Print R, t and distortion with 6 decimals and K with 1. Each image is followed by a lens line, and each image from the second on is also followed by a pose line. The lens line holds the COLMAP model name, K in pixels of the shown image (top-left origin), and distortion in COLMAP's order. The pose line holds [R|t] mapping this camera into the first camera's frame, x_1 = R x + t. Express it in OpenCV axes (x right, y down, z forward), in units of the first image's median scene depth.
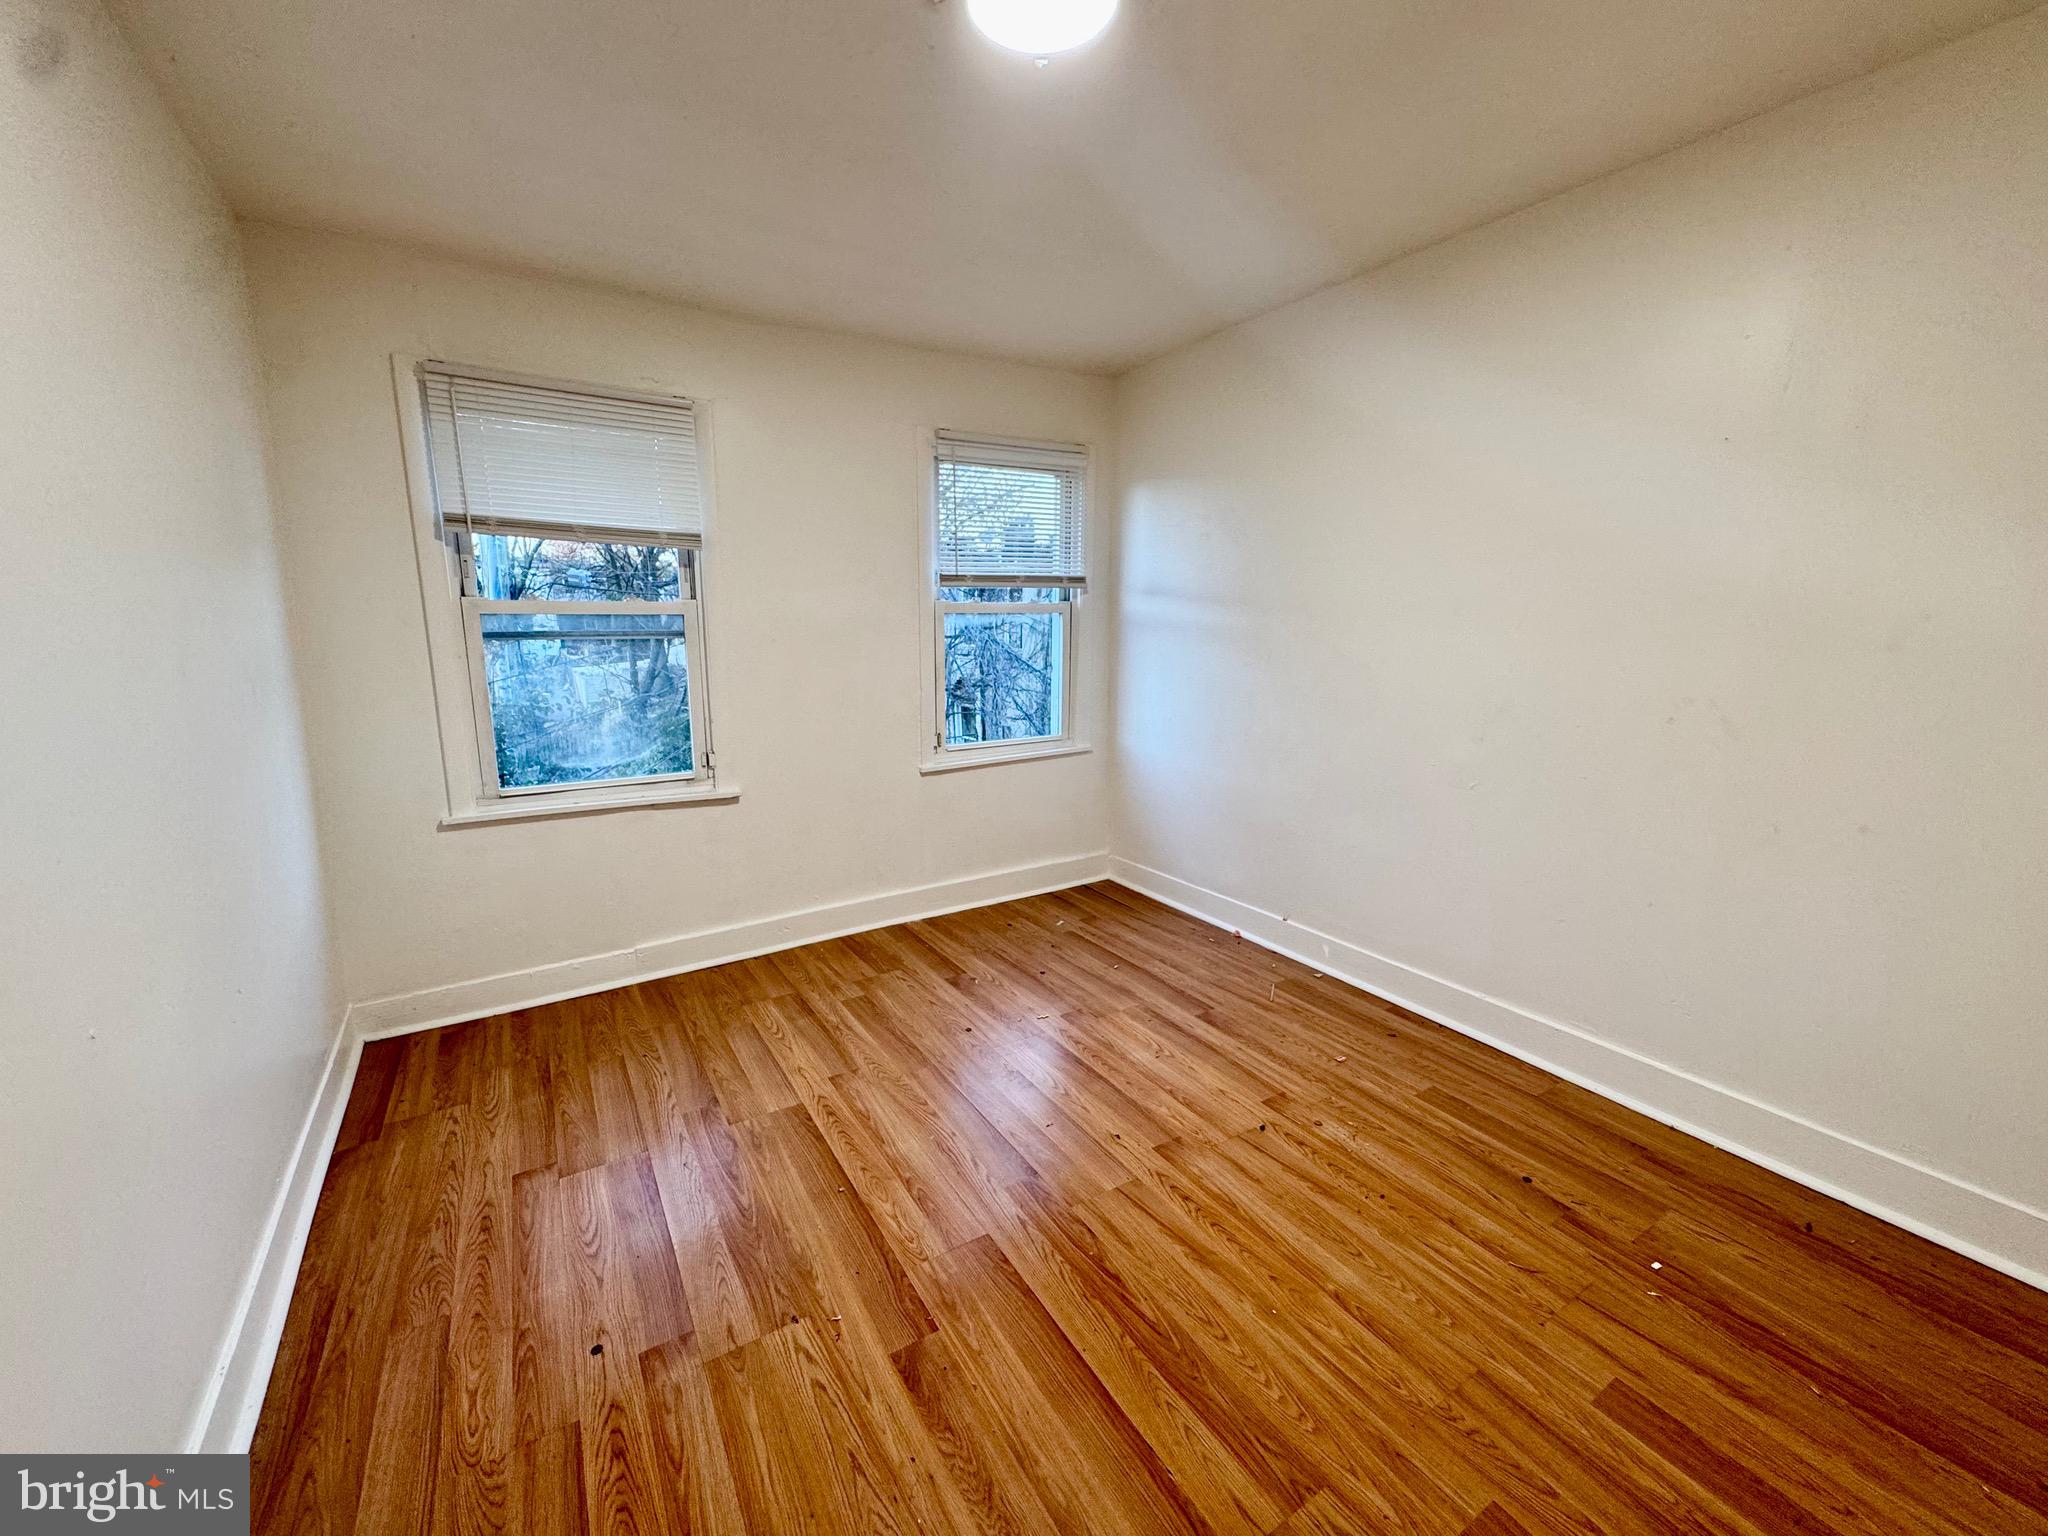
lens RADIAL K [[827.2, 0, 1024.0], [0, 827.2, 768.0], [0, 0, 1]] dist [-0.002443, -0.000048]
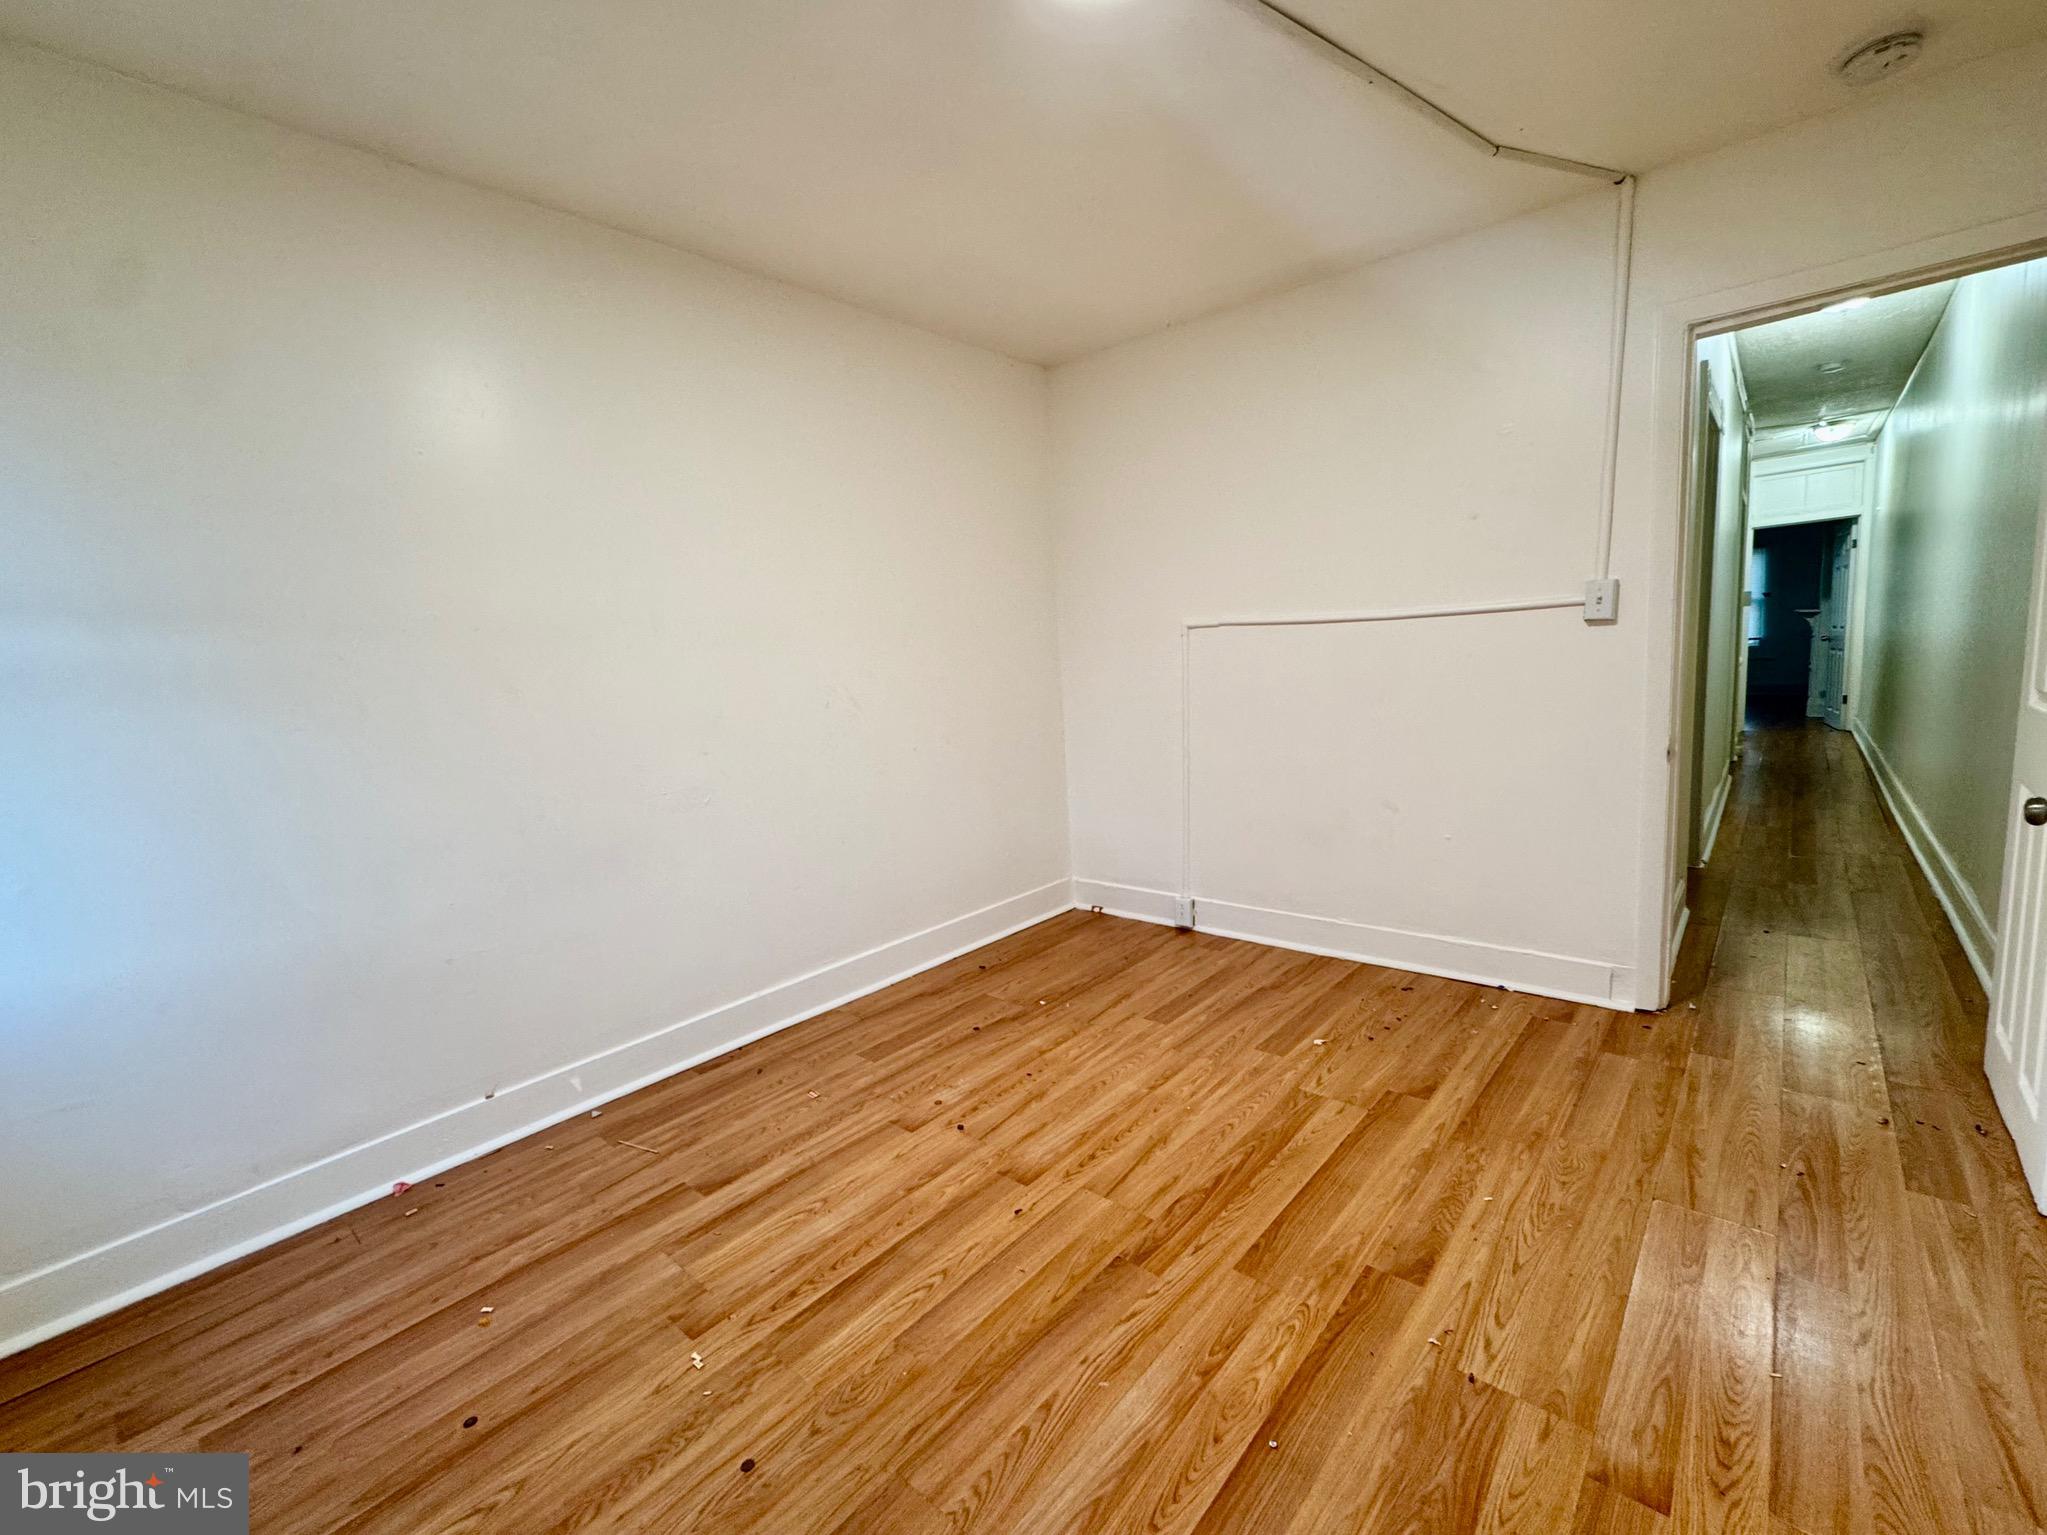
lens RADIAL K [[826.8, 0, 1023.5], [0, 826.8, 767.5], [0, 0, 1]] dist [-0.002443, -0.000048]
pose [[-0.275034, -0.119695, 0.953955, -0.750524], [0.231423, 0.954805, 0.186523, -0.178928], [-0.933167, 0.272067, -0.234903, 1.228948]]
